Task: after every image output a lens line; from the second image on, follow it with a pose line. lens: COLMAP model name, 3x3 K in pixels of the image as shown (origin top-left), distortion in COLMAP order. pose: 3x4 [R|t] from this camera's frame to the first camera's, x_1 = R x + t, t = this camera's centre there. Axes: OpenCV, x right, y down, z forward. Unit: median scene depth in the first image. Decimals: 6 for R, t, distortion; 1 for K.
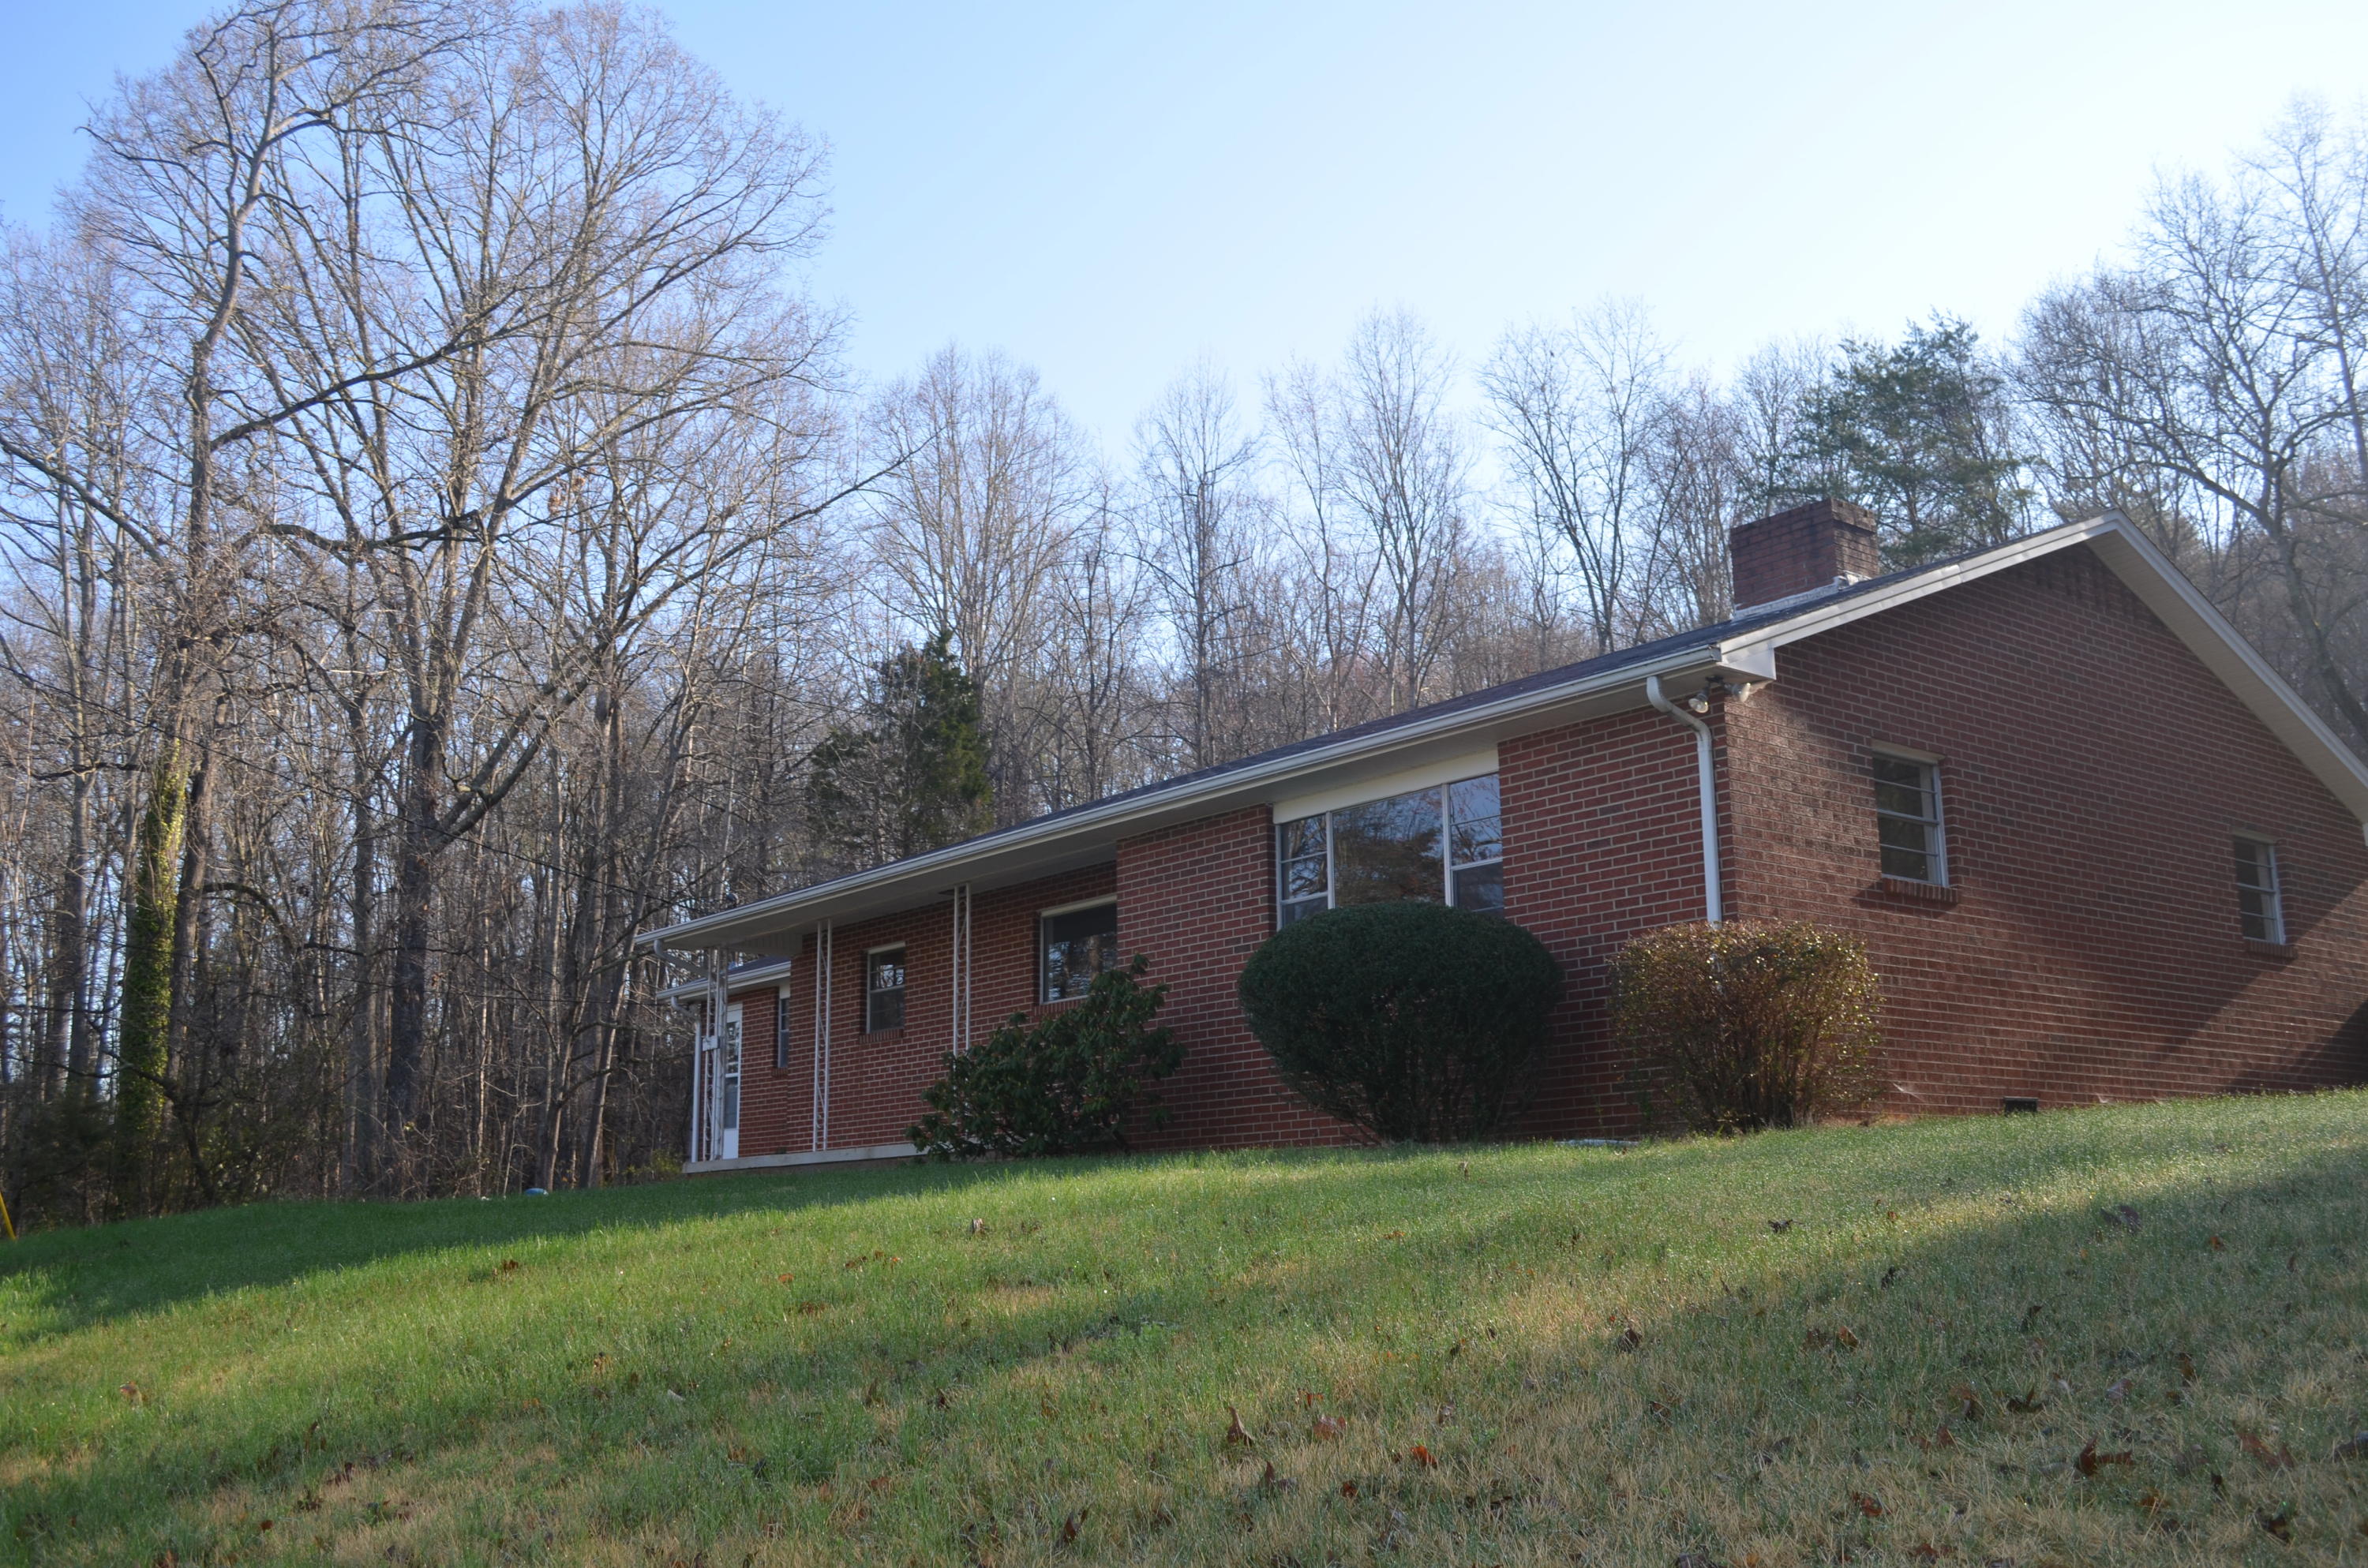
lens RADIAL K [[2211.1, 0, 1184.0], [0, 2211.1, 784.0], [0, 0, 1]] dist [-0.062750, -0.000966]
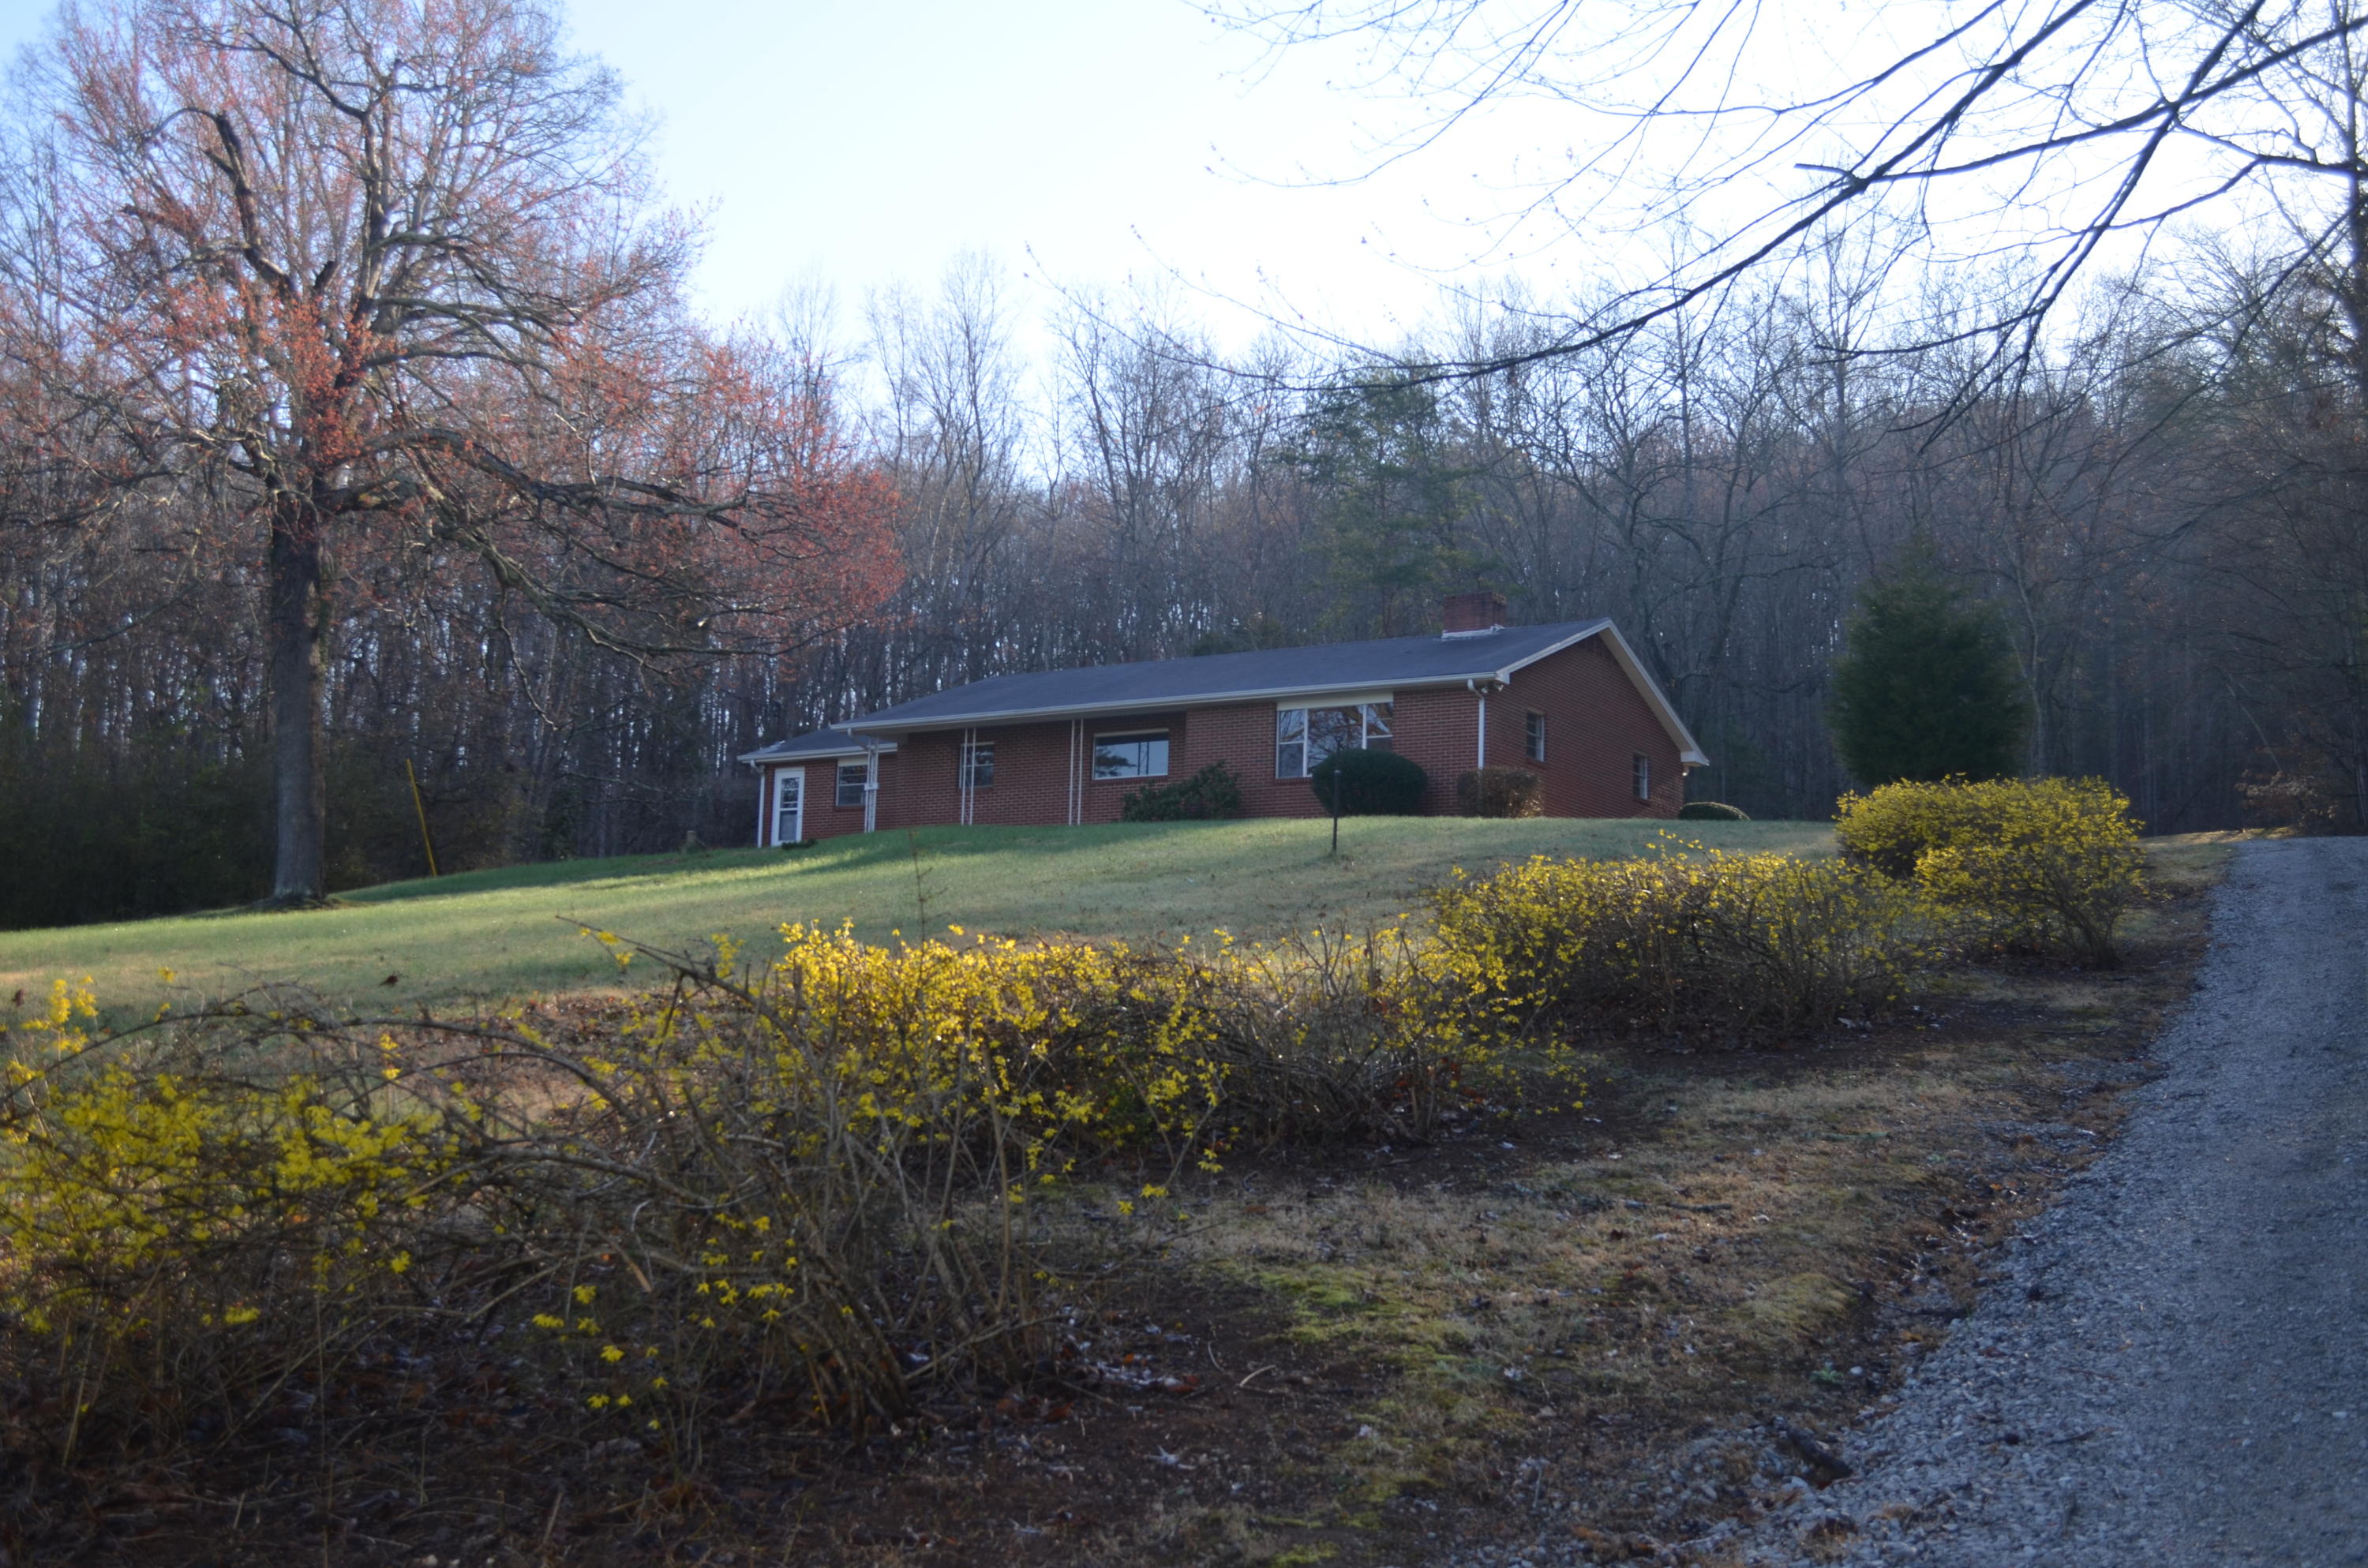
lens RADIAL K [[2595.5, 0, 1184.0], [0, 2595.5, 784.0], [0, 0, 1]] dist [-0.057739, 0.005635]
pose [[0.942226, 0.085428, 0.323902, -1.061120], [-0.107695, 0.992853, 0.051419, -0.040910], [-0.317195, -0.083331, 0.944692, -1.806356]]
